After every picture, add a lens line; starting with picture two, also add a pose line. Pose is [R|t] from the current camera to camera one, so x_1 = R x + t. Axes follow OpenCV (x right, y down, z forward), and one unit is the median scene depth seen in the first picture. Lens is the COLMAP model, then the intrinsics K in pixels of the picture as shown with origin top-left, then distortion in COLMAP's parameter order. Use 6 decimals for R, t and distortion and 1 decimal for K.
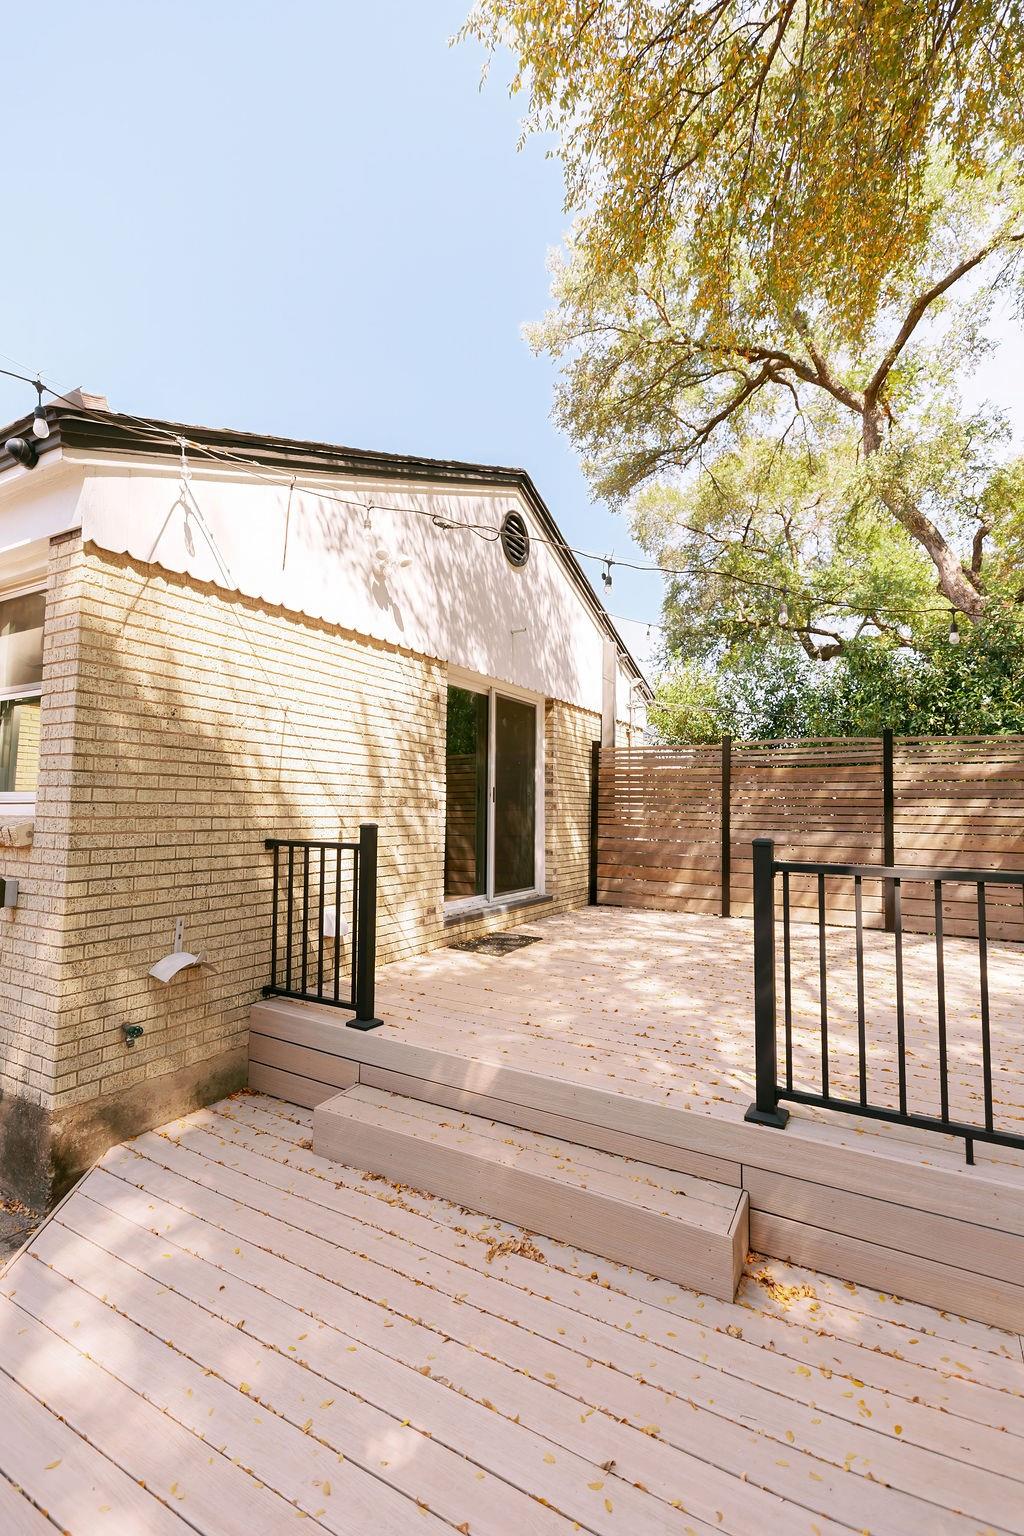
lens RADIAL K [[702.0, 0, 520.6], [0, 702.0, 762.2], [0, 0, 1]] dist [0.002499, 0.000393]
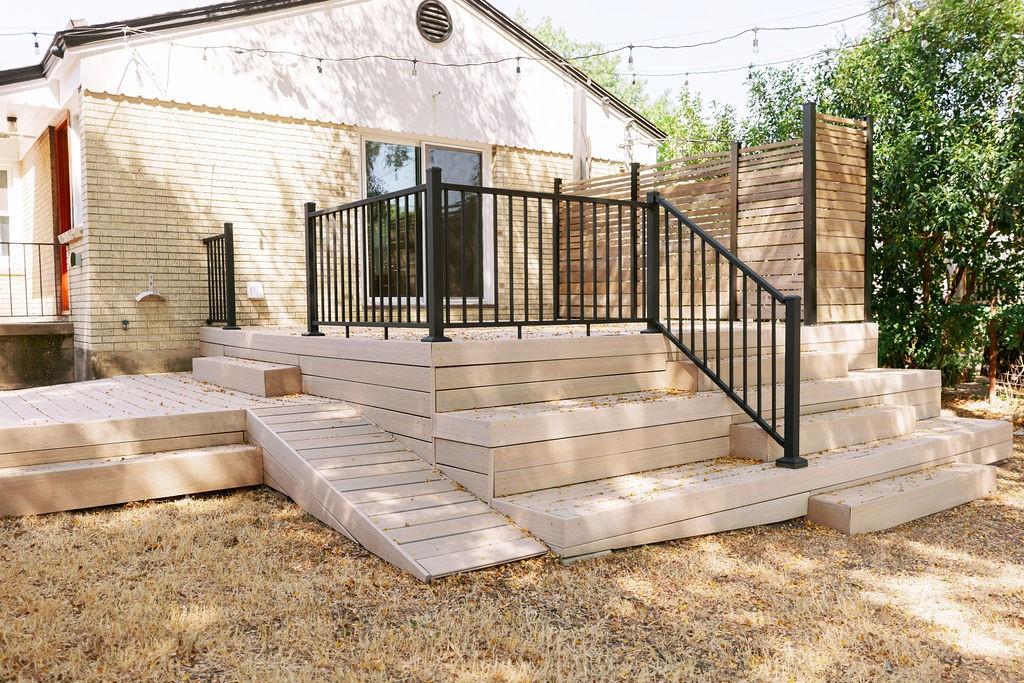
lens RADIAL K [[845.9, 0, 512.0], [0, 845.9, 341.5], [0, 0, 1]] dist [-0.012019, -0.001247]
pose [[0.917810, -0.008463, -0.396930, 1.322425], [0.050705, 0.994084, 0.096049, 0.220286], [0.393769, -0.108281, 0.912810, -0.752329]]
